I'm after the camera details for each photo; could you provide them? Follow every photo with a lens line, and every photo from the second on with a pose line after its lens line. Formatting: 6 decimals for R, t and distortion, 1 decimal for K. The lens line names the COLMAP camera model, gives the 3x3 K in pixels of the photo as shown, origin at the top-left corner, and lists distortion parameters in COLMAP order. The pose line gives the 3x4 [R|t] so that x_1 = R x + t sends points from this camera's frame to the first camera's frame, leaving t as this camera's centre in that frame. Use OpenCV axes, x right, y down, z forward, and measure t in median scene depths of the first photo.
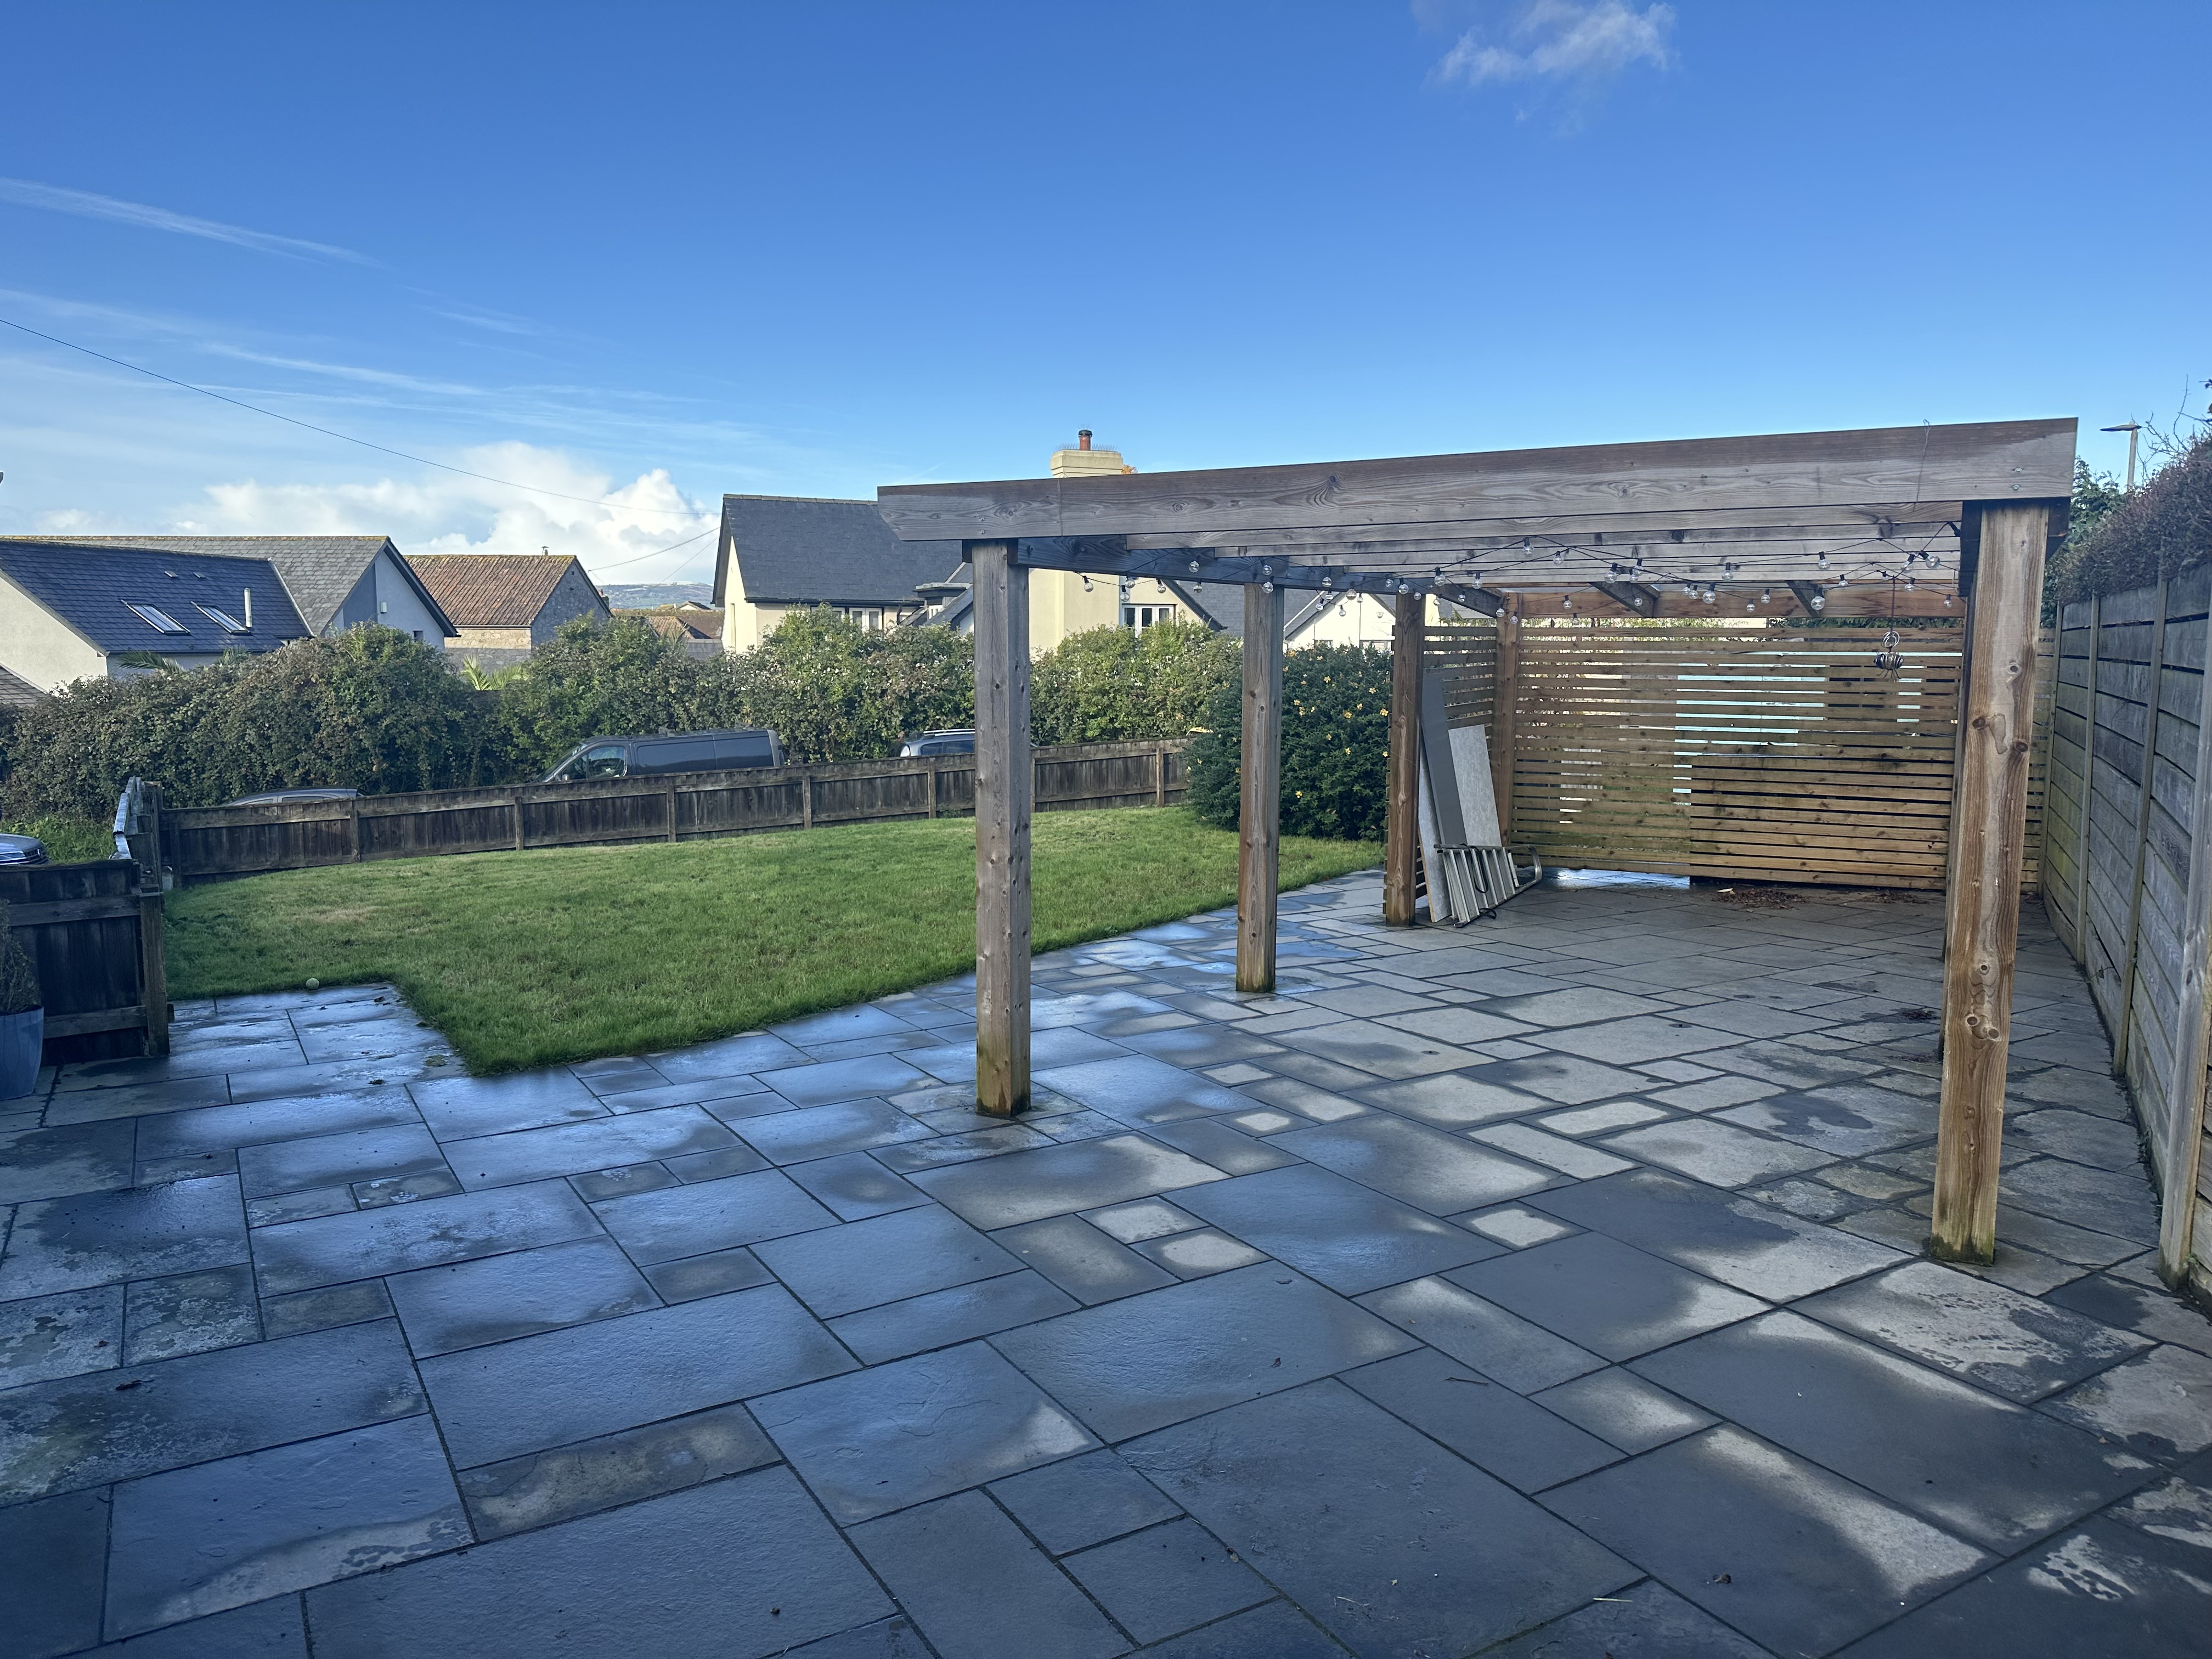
lens RADIAL K [[1542.8, 0, 1106.0], [0, 1542.8, 829.5], [0, 0, 1]] dist [0.052476, 0.000301]
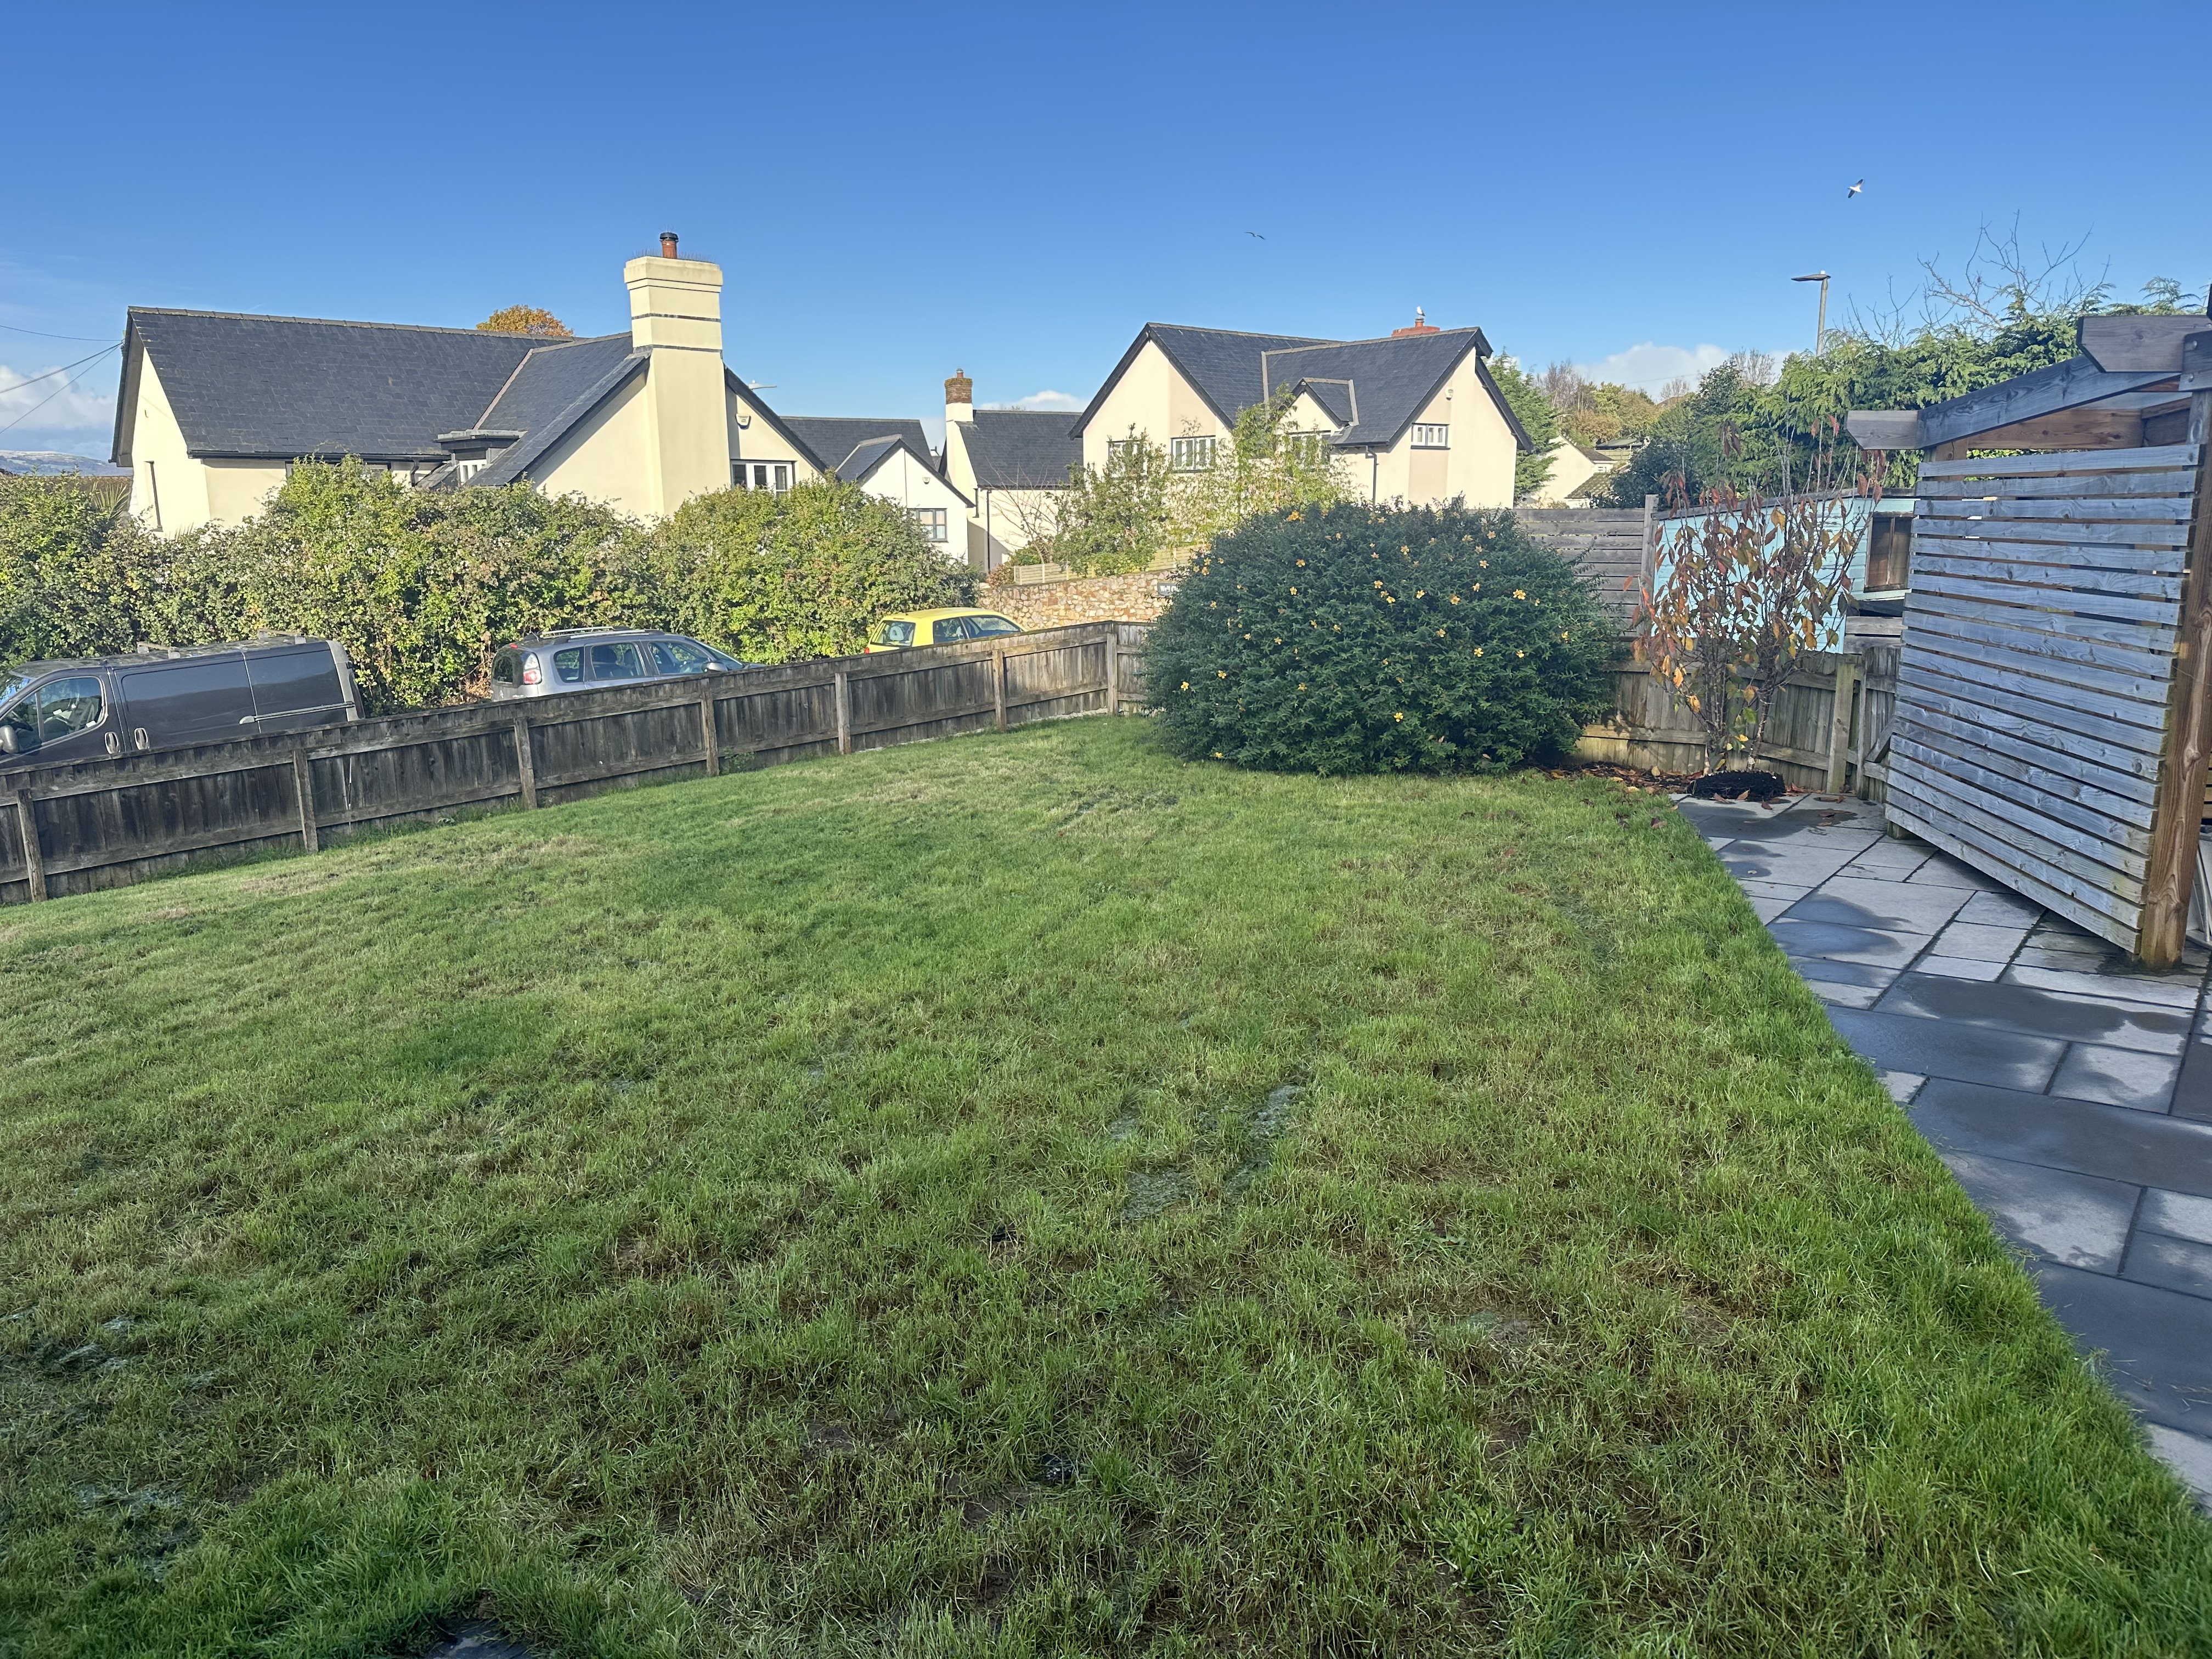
lens RADIAL K [[1521.3, 0, 1106.0], [0, 1521.3, 829.5], [0, 0, 1]] dist [0.038259, -0.108008]
pose [[0.924280, -0.084294, 0.372291, -0.142706], [0.052602, 0.994135, 0.094496, -0.024445], [-0.378073, -0.067757, 0.923293, 0.223278]]
